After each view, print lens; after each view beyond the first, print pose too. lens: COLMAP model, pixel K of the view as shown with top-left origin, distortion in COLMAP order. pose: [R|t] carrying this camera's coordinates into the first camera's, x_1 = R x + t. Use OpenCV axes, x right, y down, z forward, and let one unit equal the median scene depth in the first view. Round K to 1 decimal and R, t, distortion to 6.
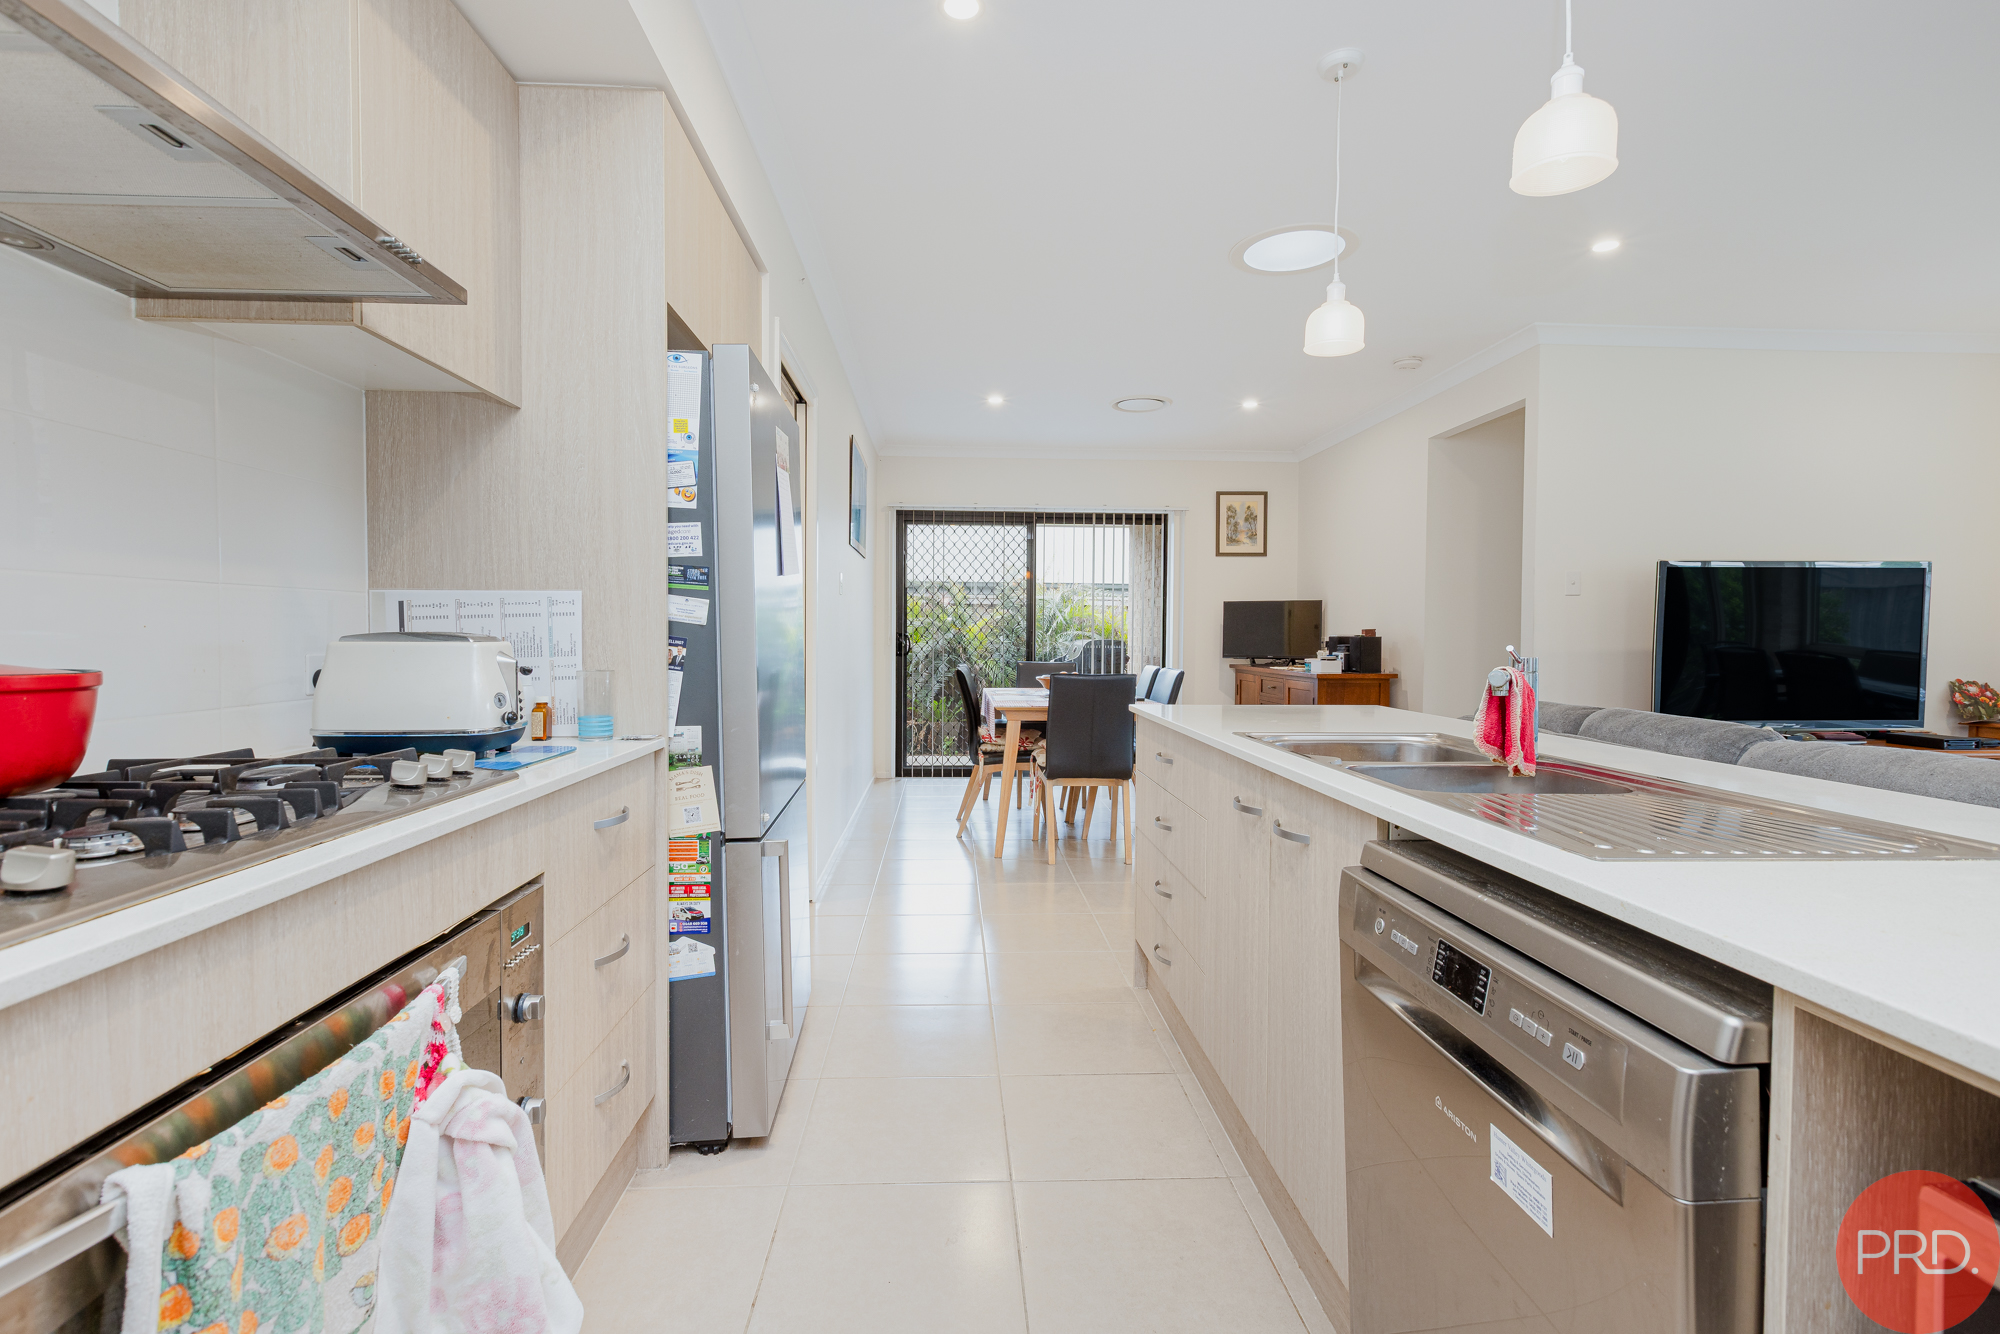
lens RADIAL K [[947.1, 0, 1001.5], [0, 947.1, 662.4], [0, 0, 1]] dist [-0.000741, -0.000179]
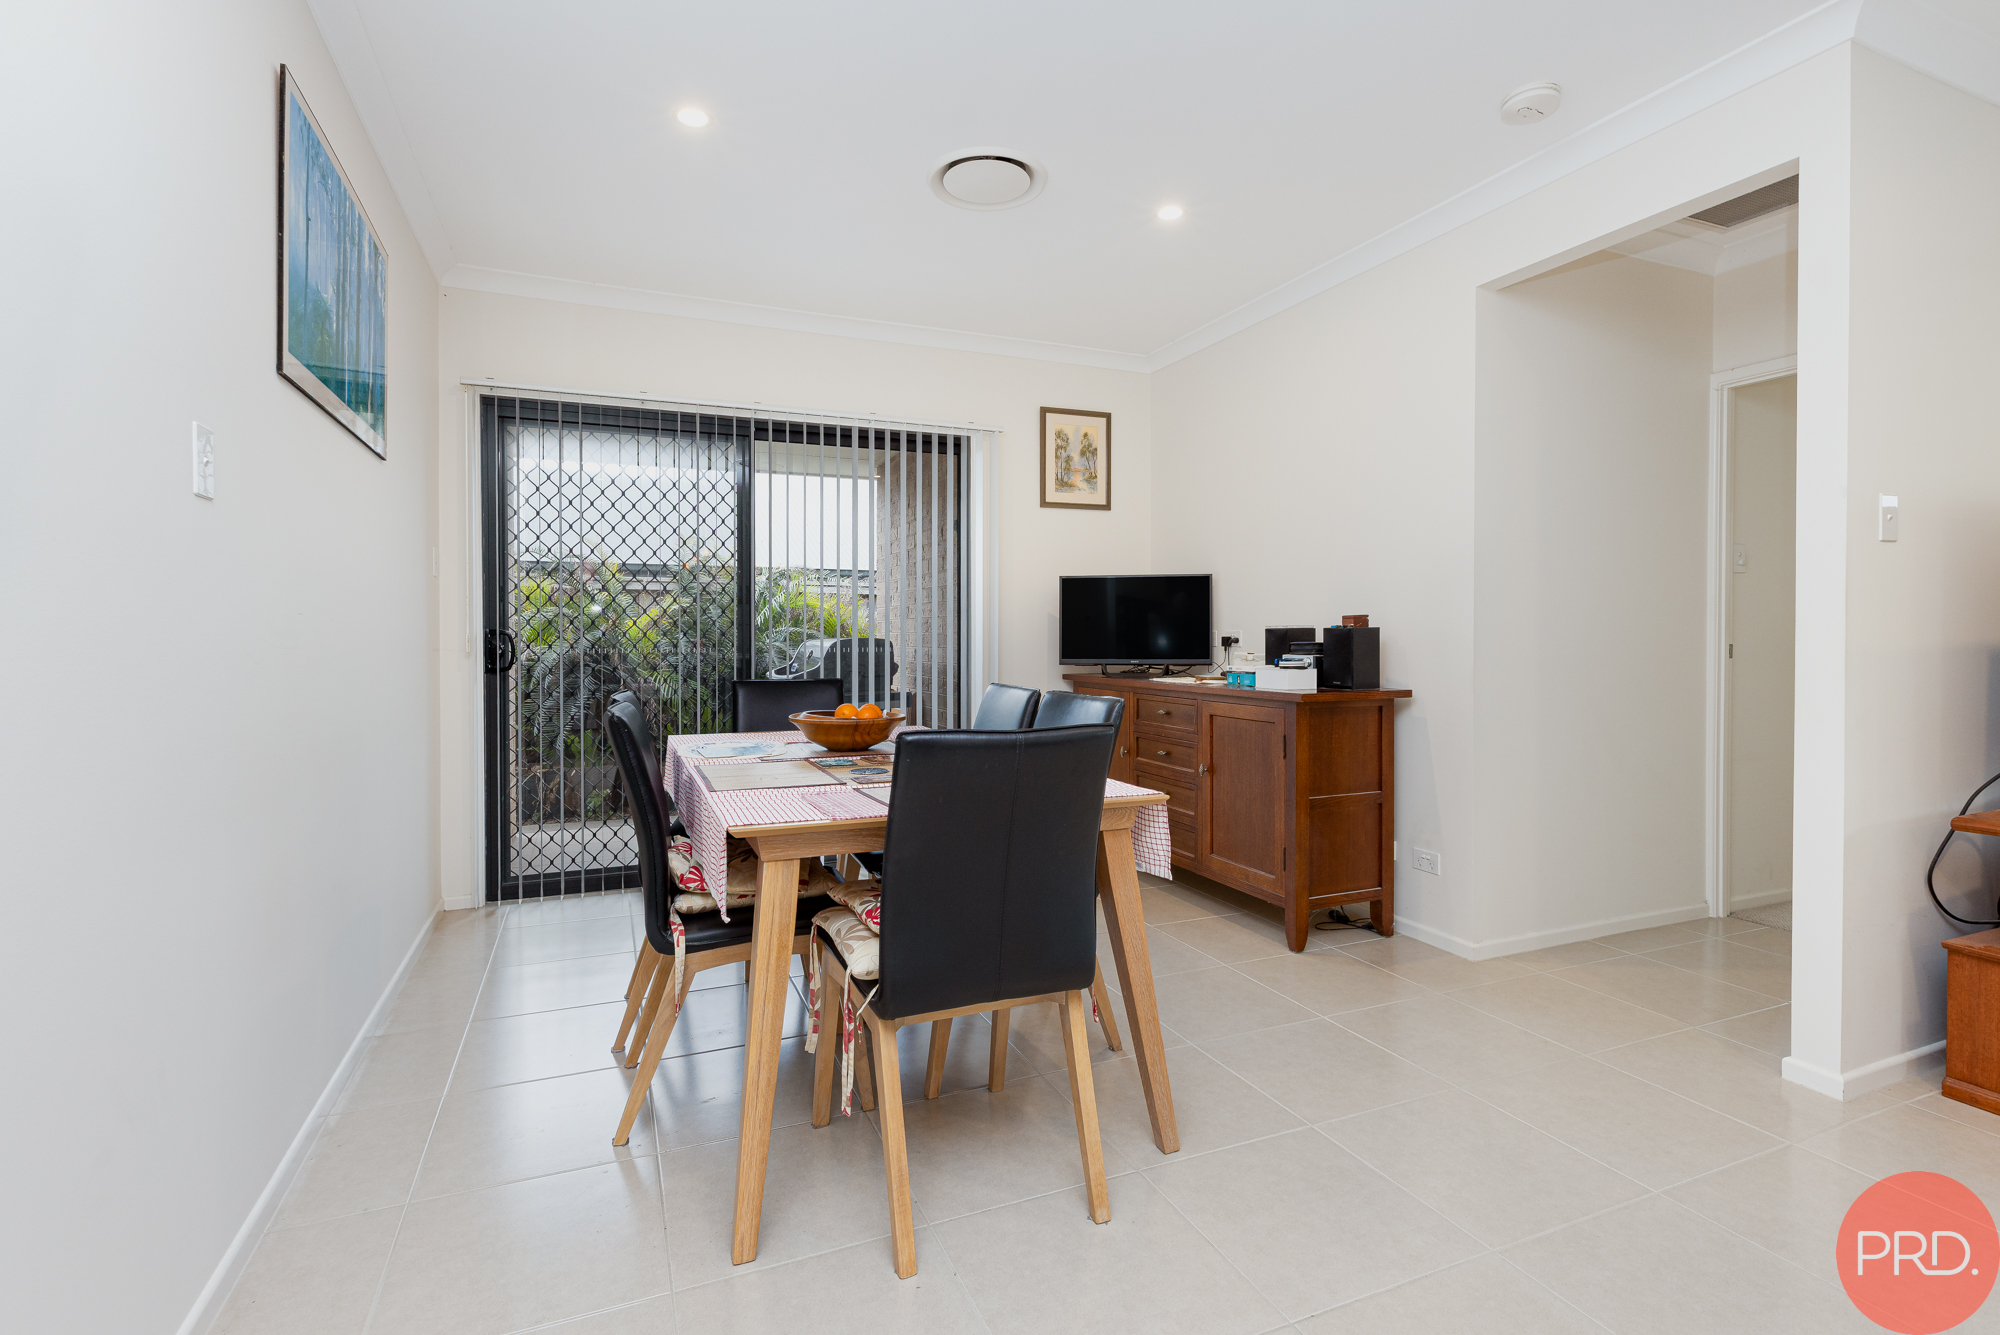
lens RADIAL K [[947.1, 0, 995.8], [0, 947.1, 648.2], [0, 0, 1]] dist [-0.000741, -0.000179]
pose [[0.942633, -0.012133, 0.333610, -0.018779], [0.017445, 0.999764, -0.012932, -0.008260], [-0.333374, 0.018010, 0.942623, 0.404062]]
